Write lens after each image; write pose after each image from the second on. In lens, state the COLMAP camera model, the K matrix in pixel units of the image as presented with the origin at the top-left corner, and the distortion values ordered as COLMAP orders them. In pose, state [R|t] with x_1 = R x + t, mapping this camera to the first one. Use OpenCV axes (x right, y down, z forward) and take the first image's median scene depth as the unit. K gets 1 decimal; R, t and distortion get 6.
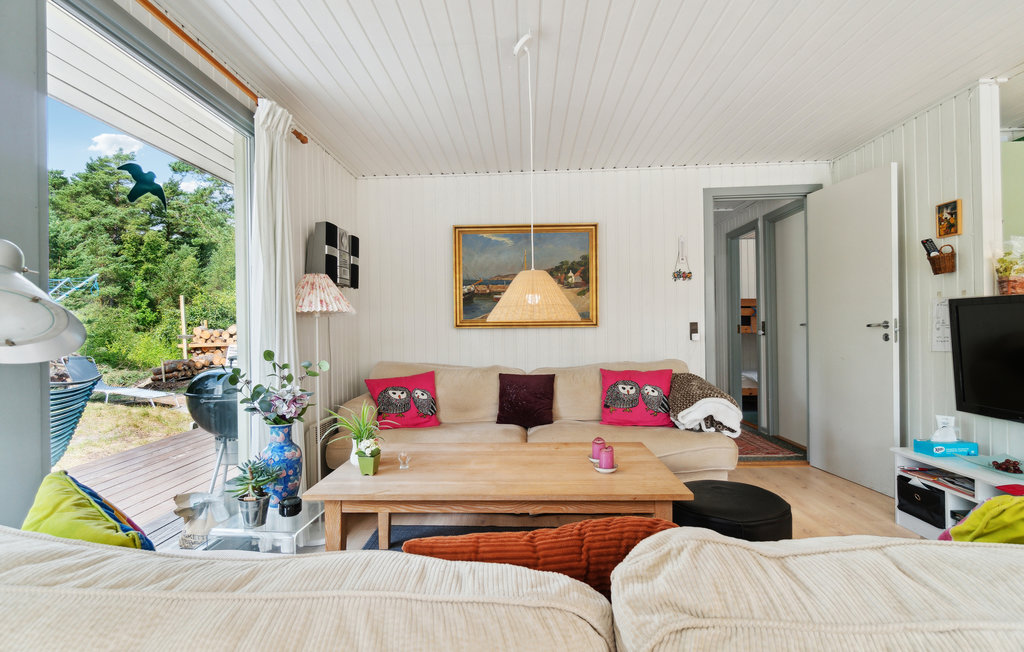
lens RADIAL K [[494.4, 0, 510.8], [0, 494.4, 328.4], [0, 0, 1]] dist [0.002798, -0.000268]
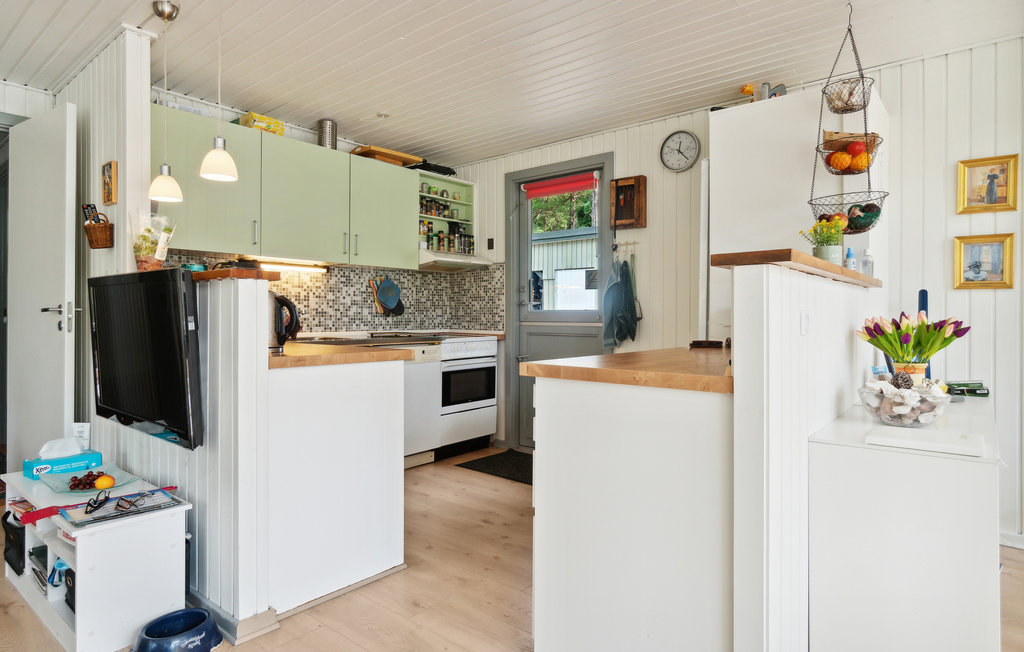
lens RADIAL K [[598.6, 0, 518.2], [0, 598.6, 317.5], [0, 0, 1]] dist [-0.000402, -0.007010]
pose [[0.603349, 0.014563, 0.797344, 0.360219], [-0.013760, 0.999875, -0.007850, 0.001759], [-0.797358, -0.006235, 0.603474, -0.106592]]
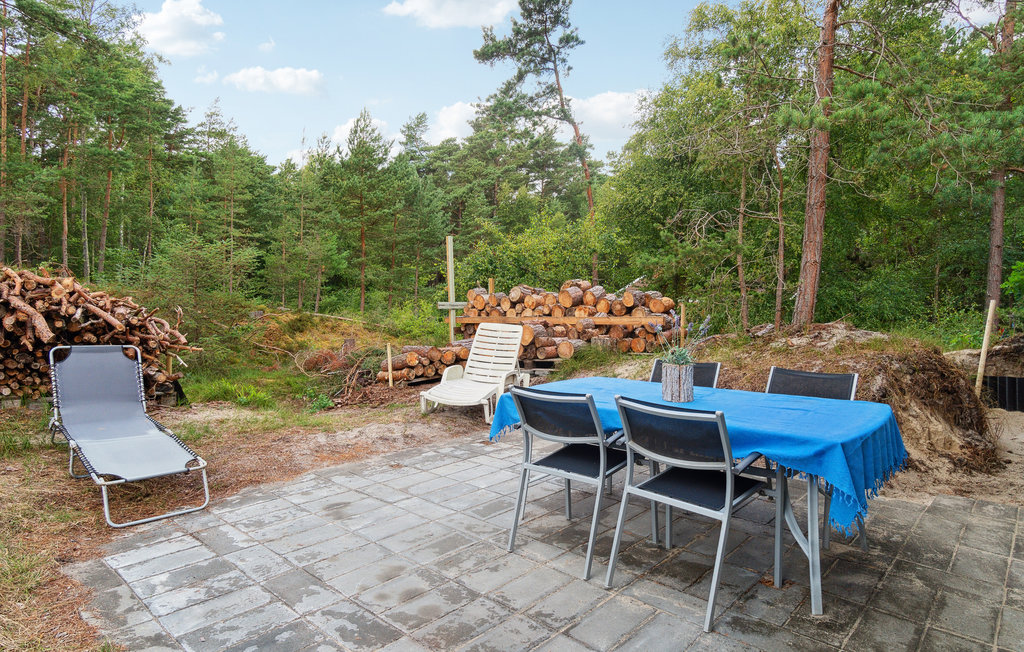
lens RADIAL K [[608.3, 0, 514.3], [0, 608.3, 323.6], [0, 0, 1]] dist [-0.000515, 0.000035]
pose [[0.778136, 0.035686, -0.627081, -0.566979], [-0.010631, 0.998990, 0.043659, 0.024474], [0.628006, -0.027306, 0.777729, 1.928624]]
